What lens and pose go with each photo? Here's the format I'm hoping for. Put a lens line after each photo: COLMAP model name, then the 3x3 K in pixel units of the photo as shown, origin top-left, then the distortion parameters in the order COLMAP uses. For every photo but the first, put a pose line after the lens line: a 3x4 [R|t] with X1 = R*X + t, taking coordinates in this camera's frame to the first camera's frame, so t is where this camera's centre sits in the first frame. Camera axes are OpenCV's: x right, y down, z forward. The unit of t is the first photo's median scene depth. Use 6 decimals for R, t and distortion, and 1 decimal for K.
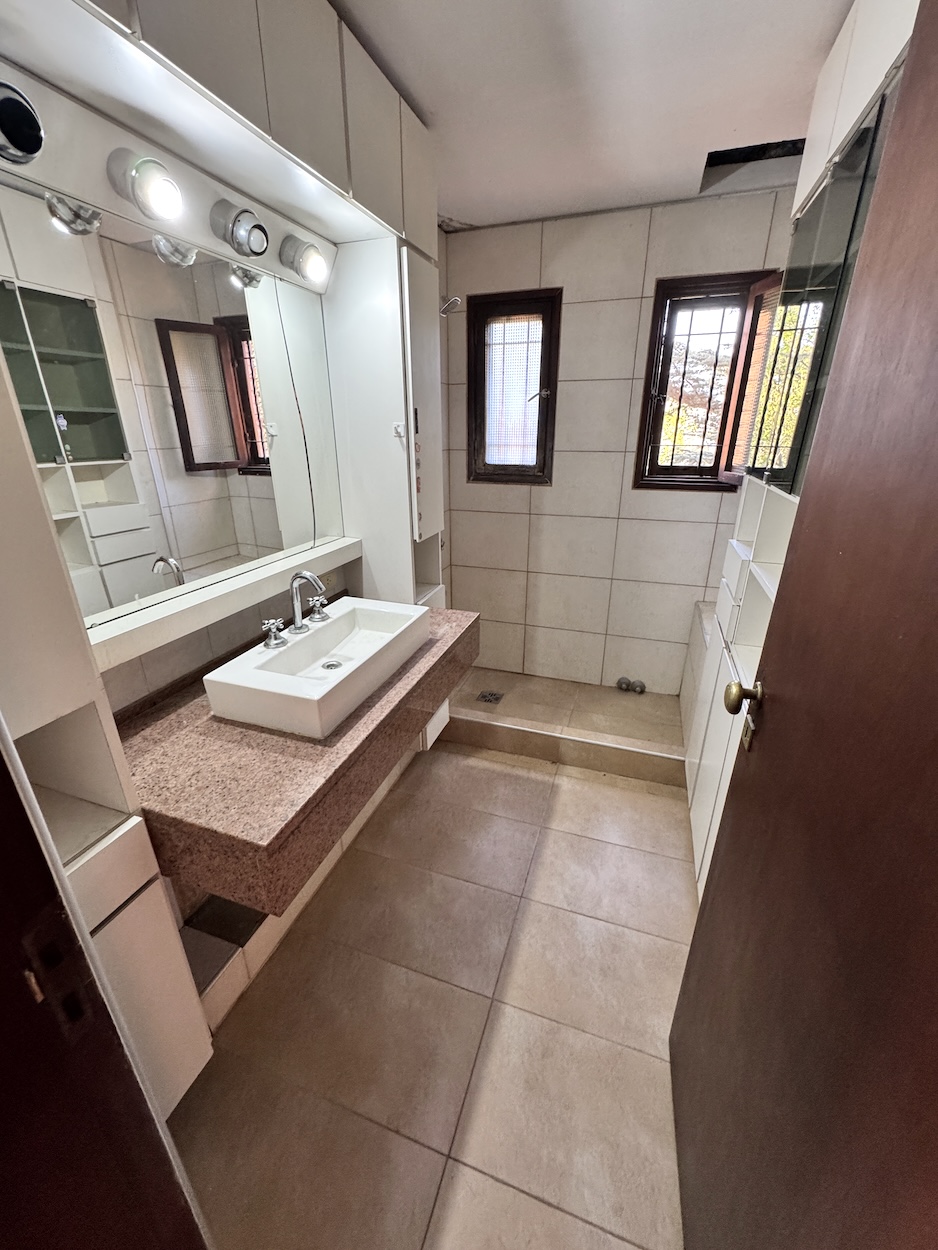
lens RADIAL K [[498.6, 0, 469.0], [0, 498.6, 625.0], [0, 0, 1]] dist [-0.010852, 0.000139]
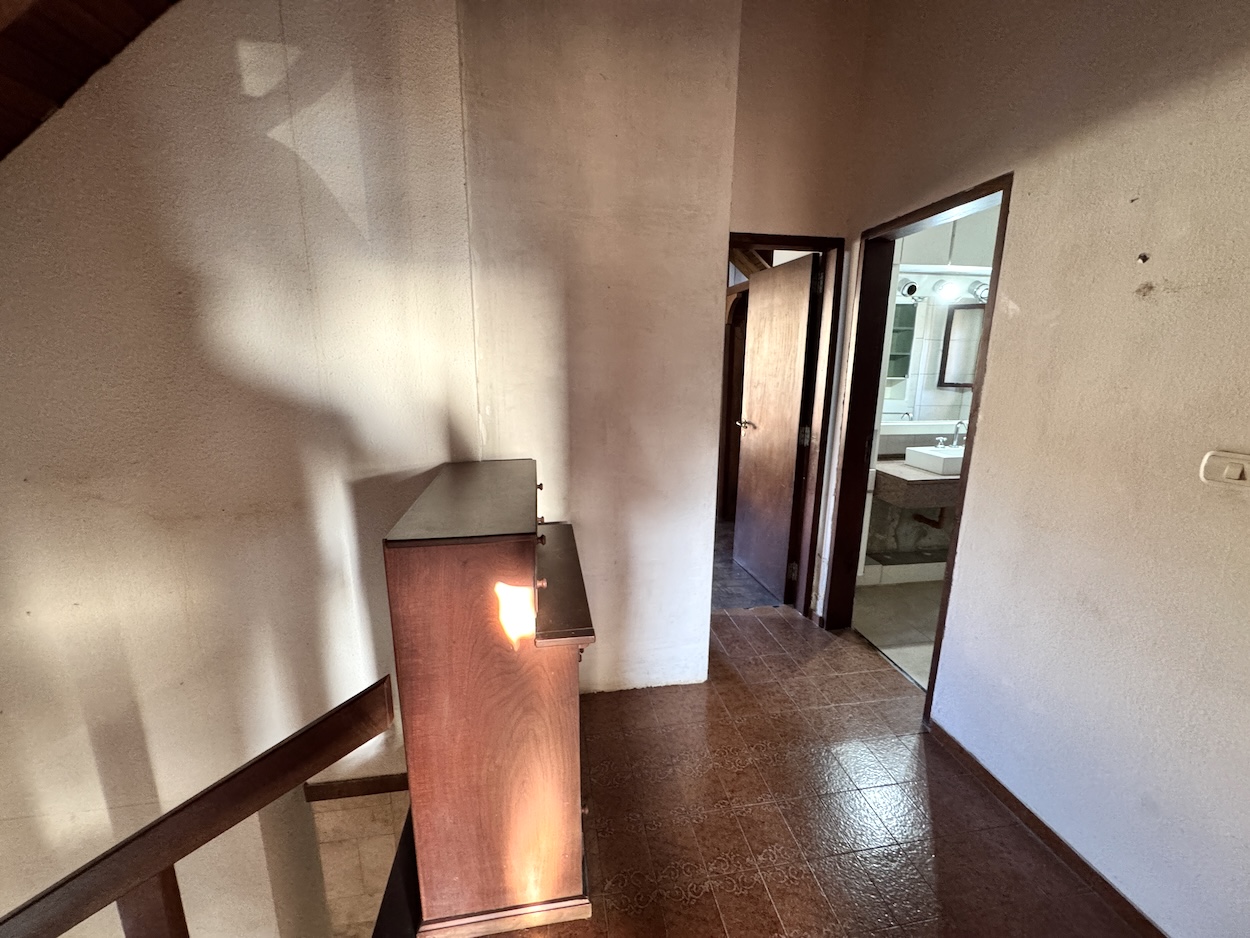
lens RADIAL K [[498.6, 0, 625.0], [0, 498.6, 469.0], [0, 0, 1]] dist [-0.010852, 0.000139]
pose [[0.472674, 0.188376, -0.860868, 0.454716], [-0.331394, 0.943176, 0.024429, 0.277285], [0.816552, 0.273740, 0.508242, -0.679996]]
